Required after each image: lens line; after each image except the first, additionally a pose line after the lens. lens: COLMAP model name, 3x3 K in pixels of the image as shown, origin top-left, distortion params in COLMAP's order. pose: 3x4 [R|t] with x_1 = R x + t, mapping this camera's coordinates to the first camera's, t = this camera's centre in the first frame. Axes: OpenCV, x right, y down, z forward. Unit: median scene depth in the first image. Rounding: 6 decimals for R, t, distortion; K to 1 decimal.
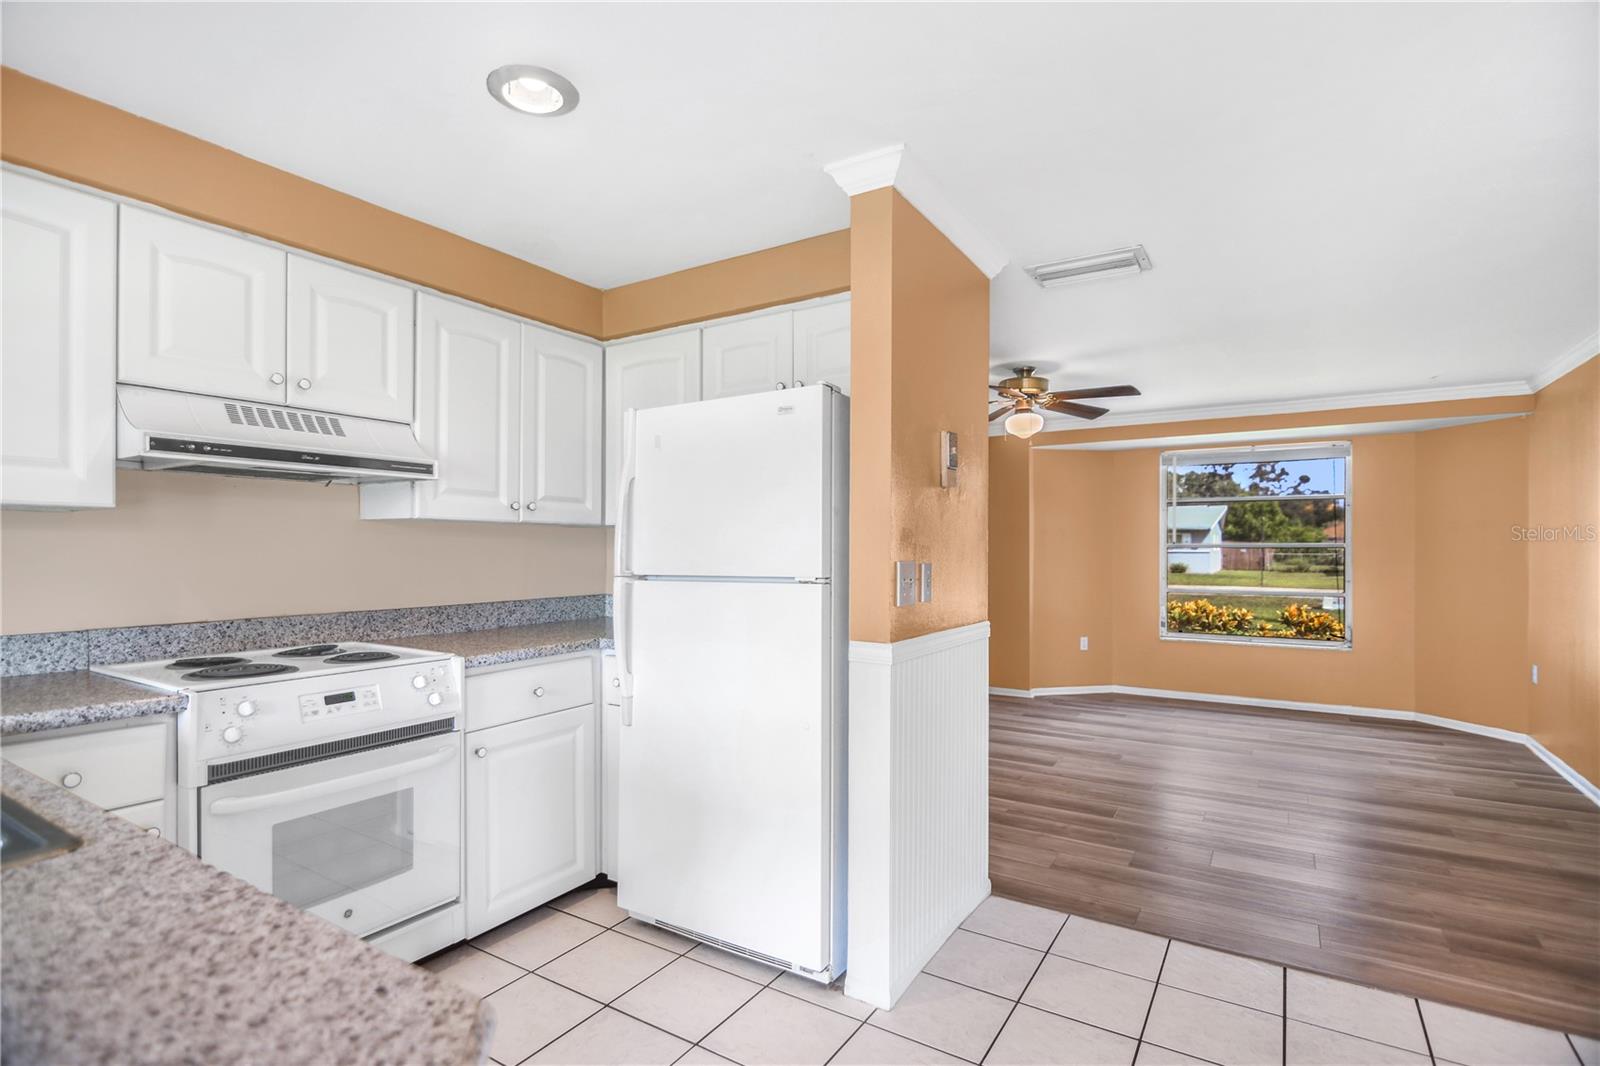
lens RADIAL K [[771.0, 0, 786.1], [0, 771.0, 549.6], [0, 0, 1]] dist [0.004162, -0.012737]
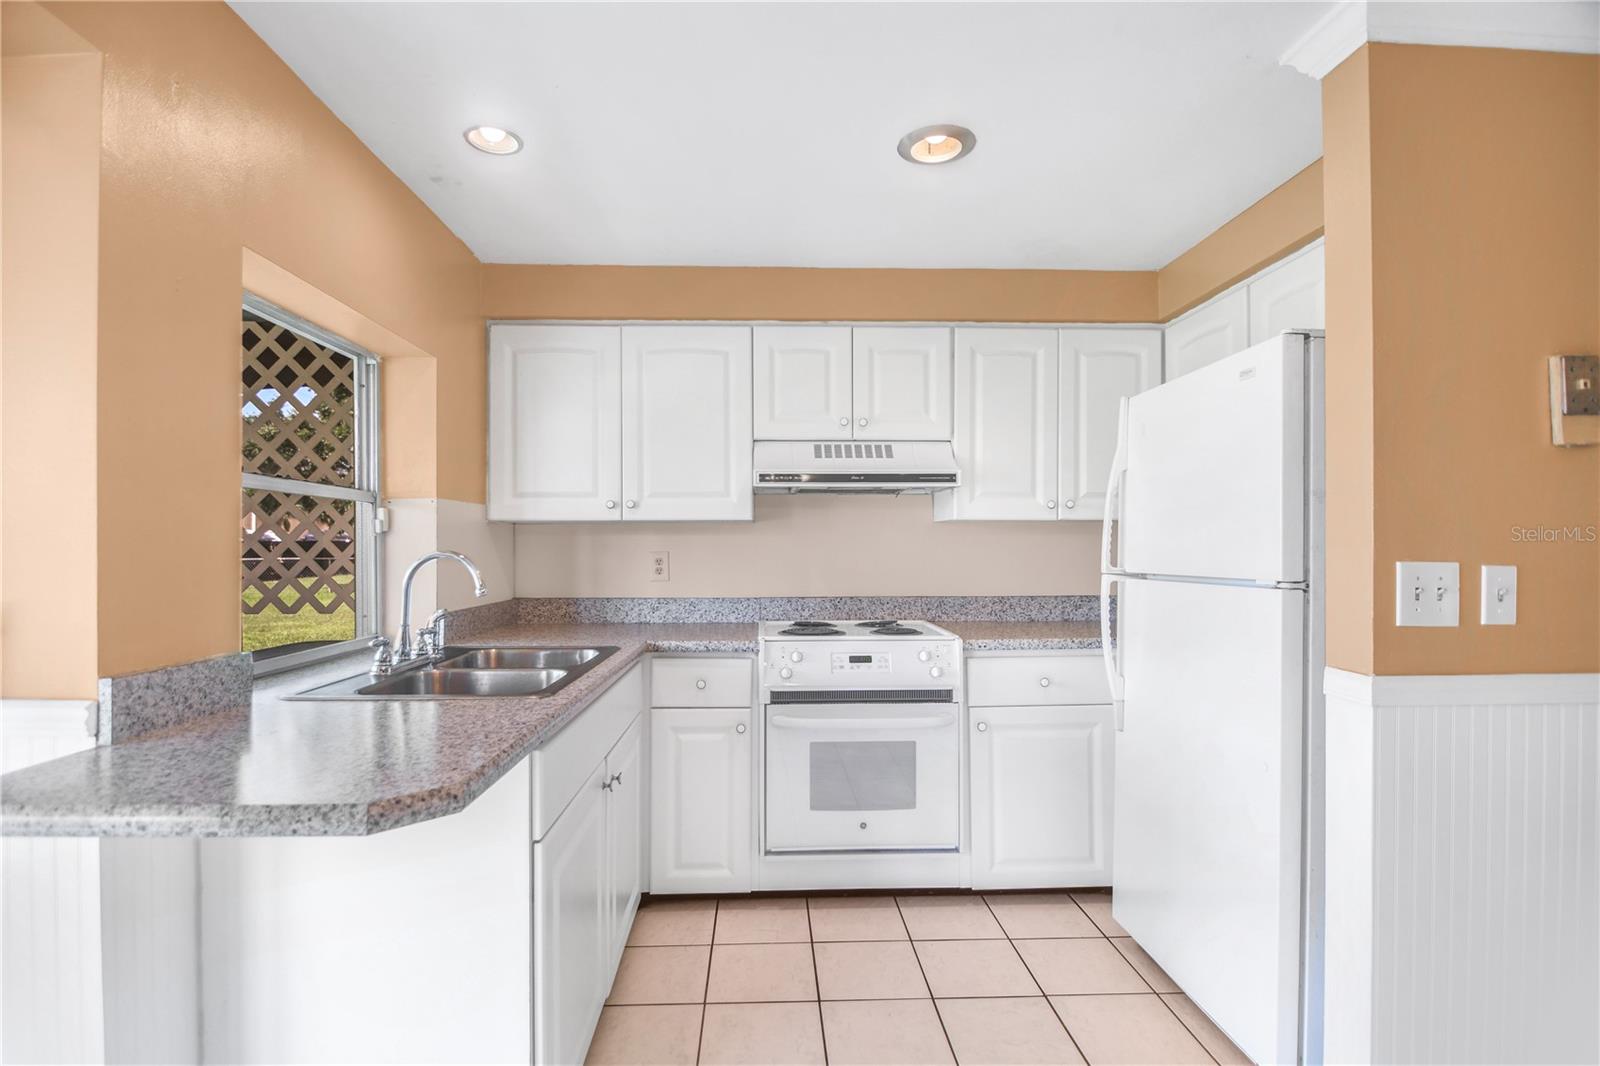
lens RADIAL K [[764.4, 0, 789.8], [0, 764.4, 541.2], [0, 0, 1]] dist [0.004334, -0.011927]
pose [[0.571303, -0.007314, -0.820707, 0.396674], [0.001841, 0.999969, -0.007629, 0.000879], [0.820737, 0.002848, 0.571299, 0.145403]]
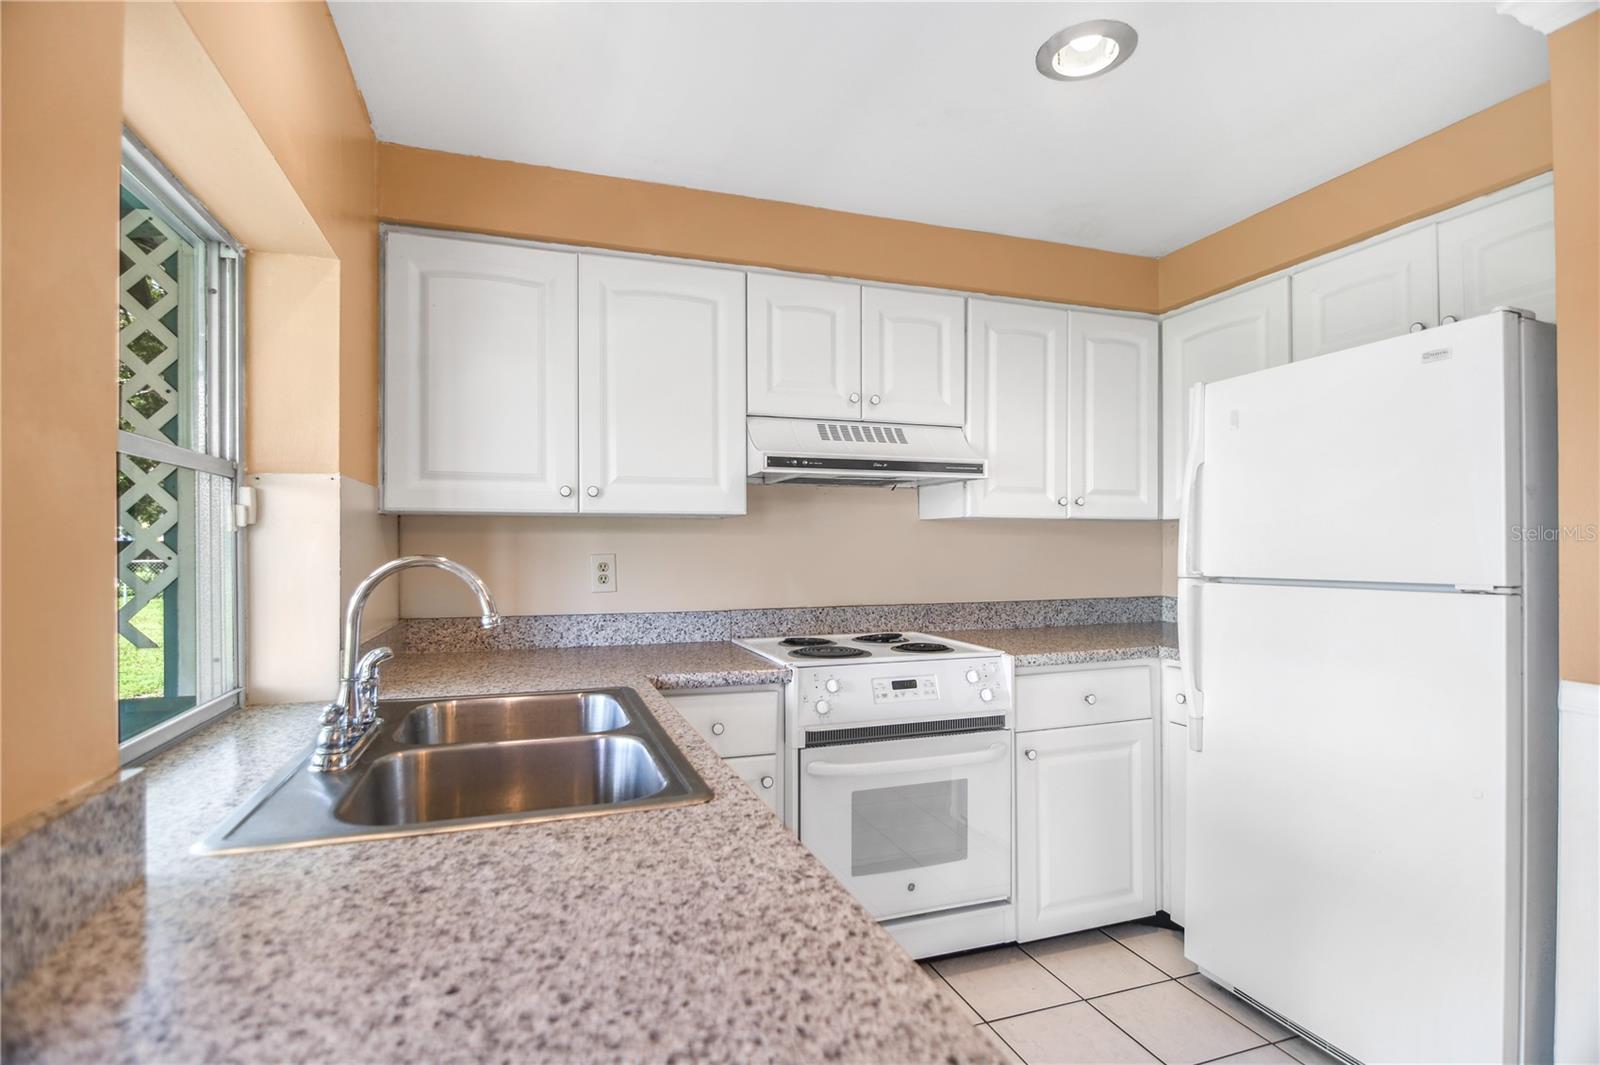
lens RADIAL K [[764.4, 0, 789.8], [0, 764.4, 540.7], [0, 0, 1]] dist [0.004334, -0.011927]
pose [[0.783453, -0.007397, -0.621407, -0.033722], [0.002564, 0.999959, -0.008671, -0.000424], [0.621445, 0.005200, 0.783440, 0.053940]]
